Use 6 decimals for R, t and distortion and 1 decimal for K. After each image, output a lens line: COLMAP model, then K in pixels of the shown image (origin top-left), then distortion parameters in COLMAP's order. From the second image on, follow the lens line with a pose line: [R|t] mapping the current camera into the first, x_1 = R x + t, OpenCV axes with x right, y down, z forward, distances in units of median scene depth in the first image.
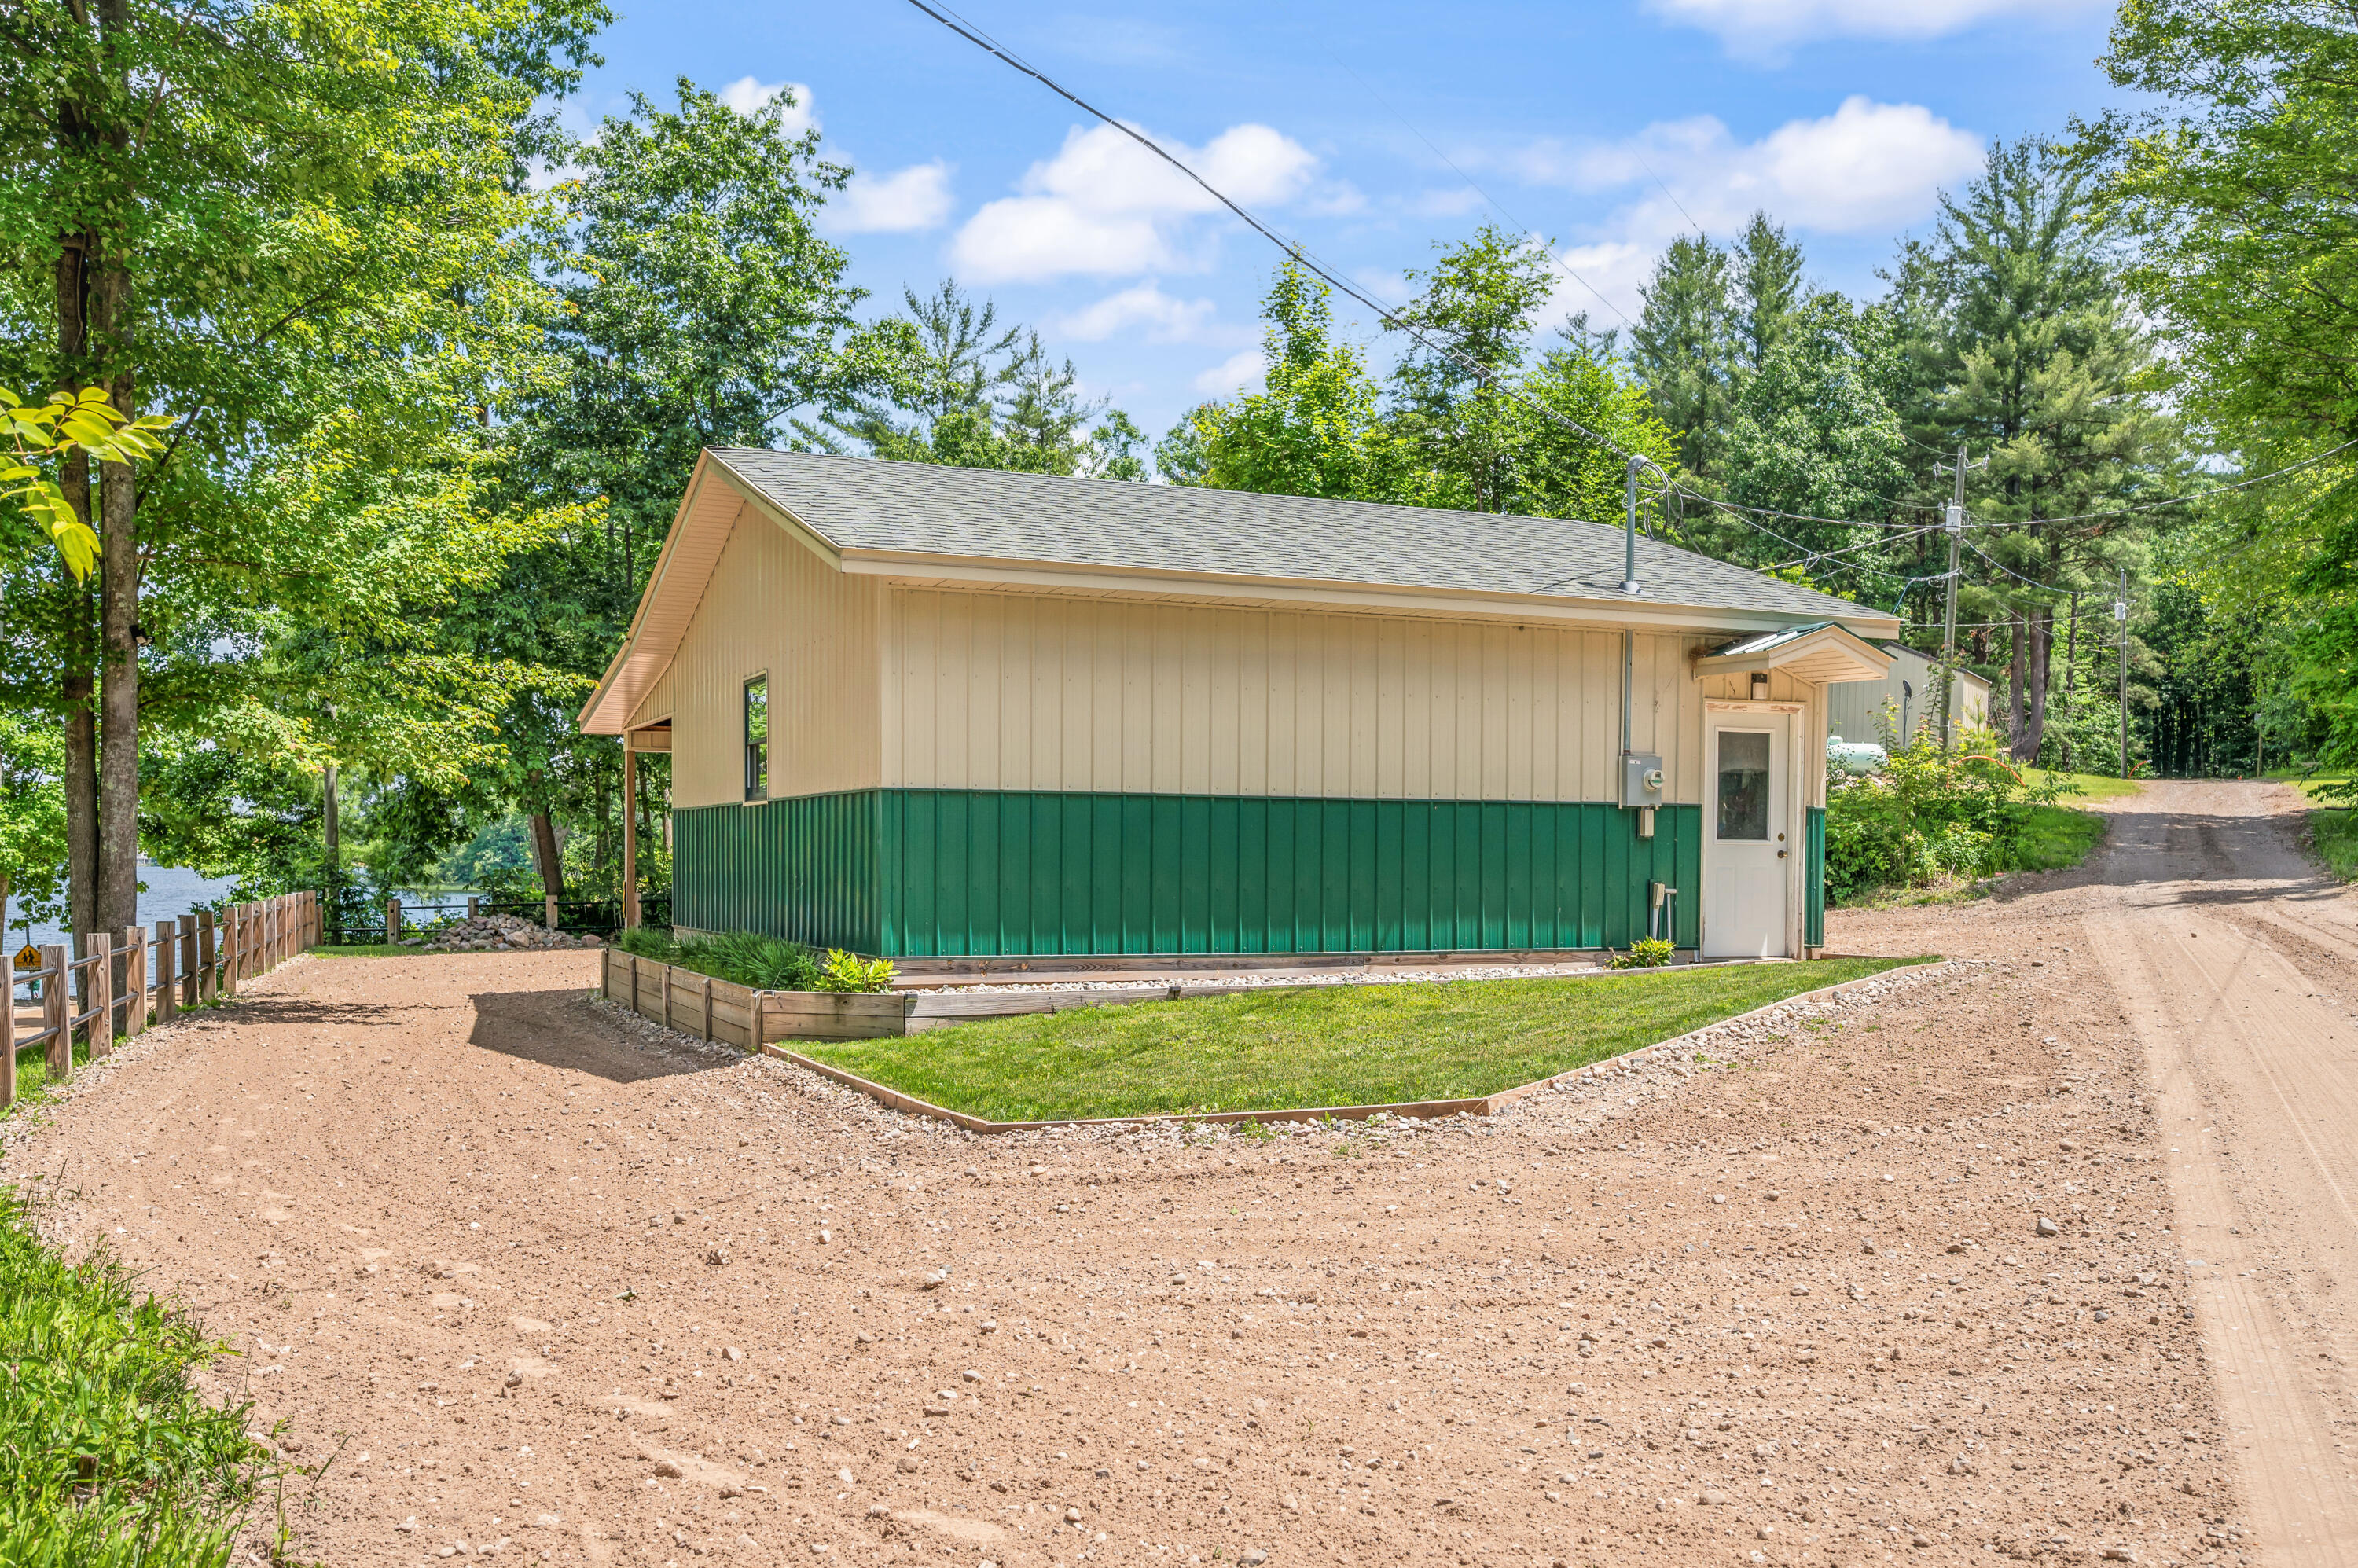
lens RADIAL K [[2180.0, 0, 1179.1], [0, 2180.0, 787.5], [0, 0, 1]] dist [-0.007791, -0.001671]
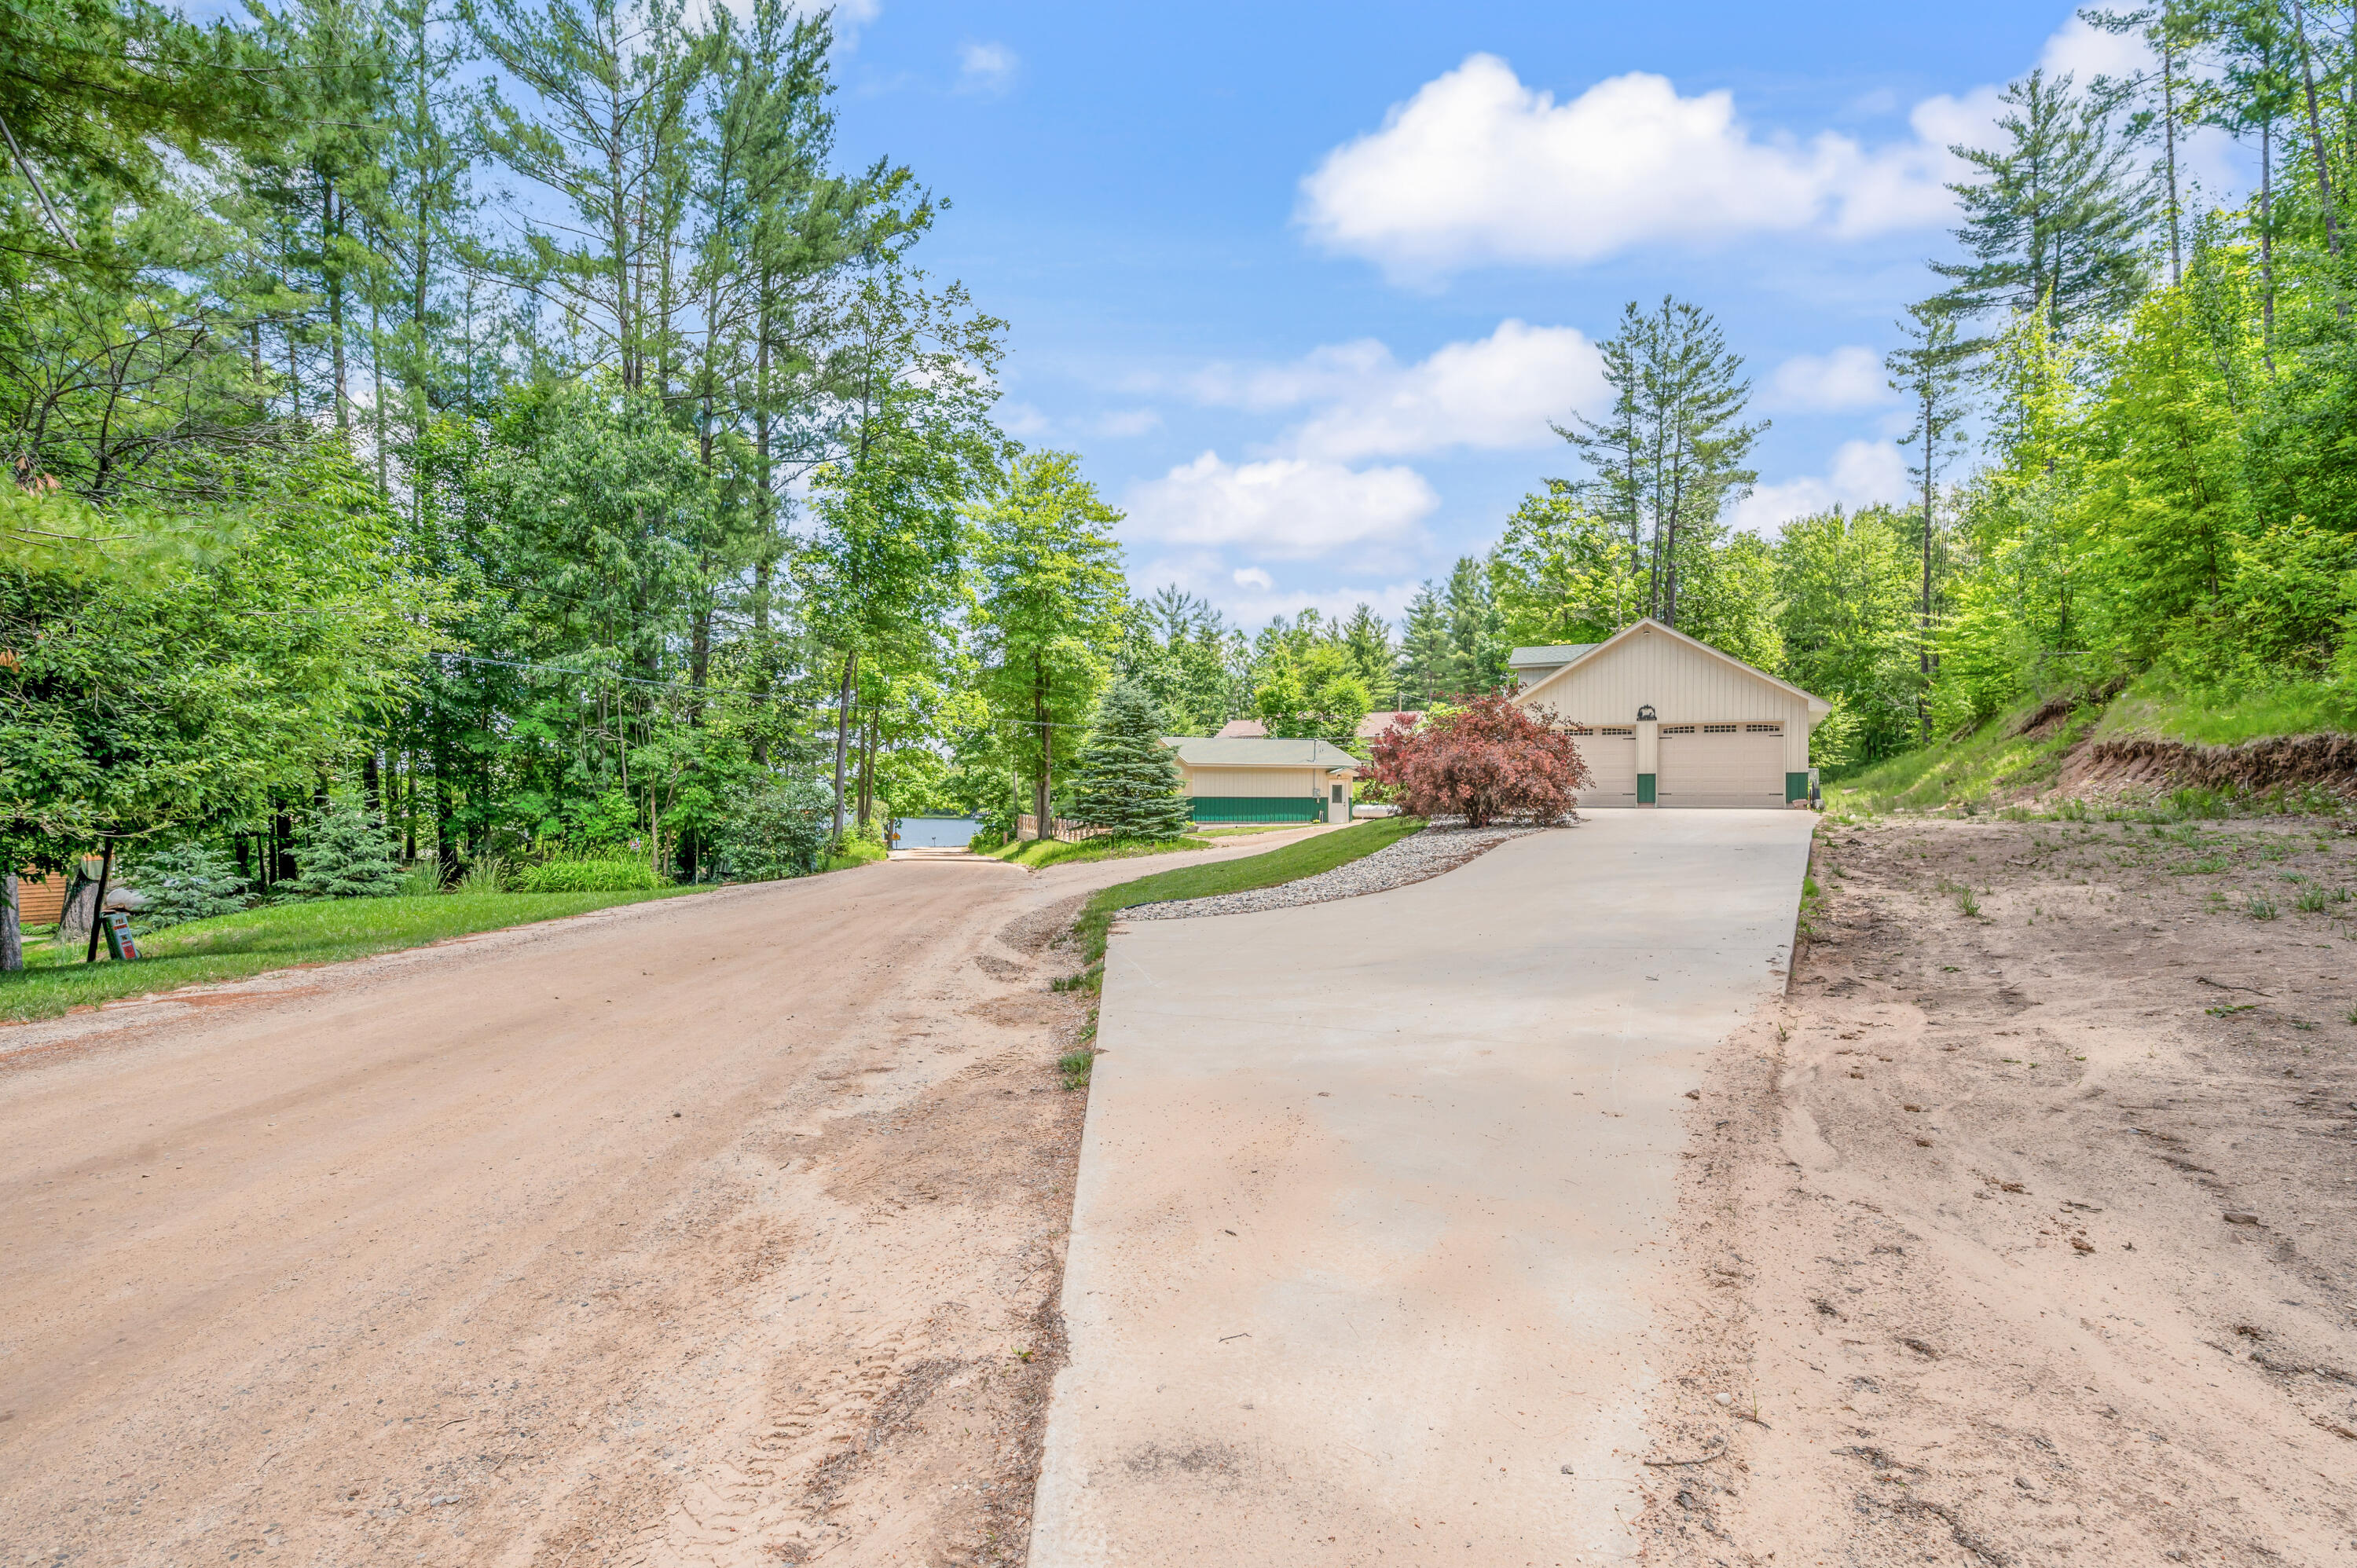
lens RADIAL K [[1113.0, 0, 1180.1], [0, 1113.0, 781.1], [0, 0, 1]] dist [-0.000049, 0.000010]
pose [[0.996374, -0.001338, -0.085069, 0.015484], [0.002515, 0.999903, 0.013731, -0.012631], [0.085042, -0.013895, 0.996280, -0.329822]]
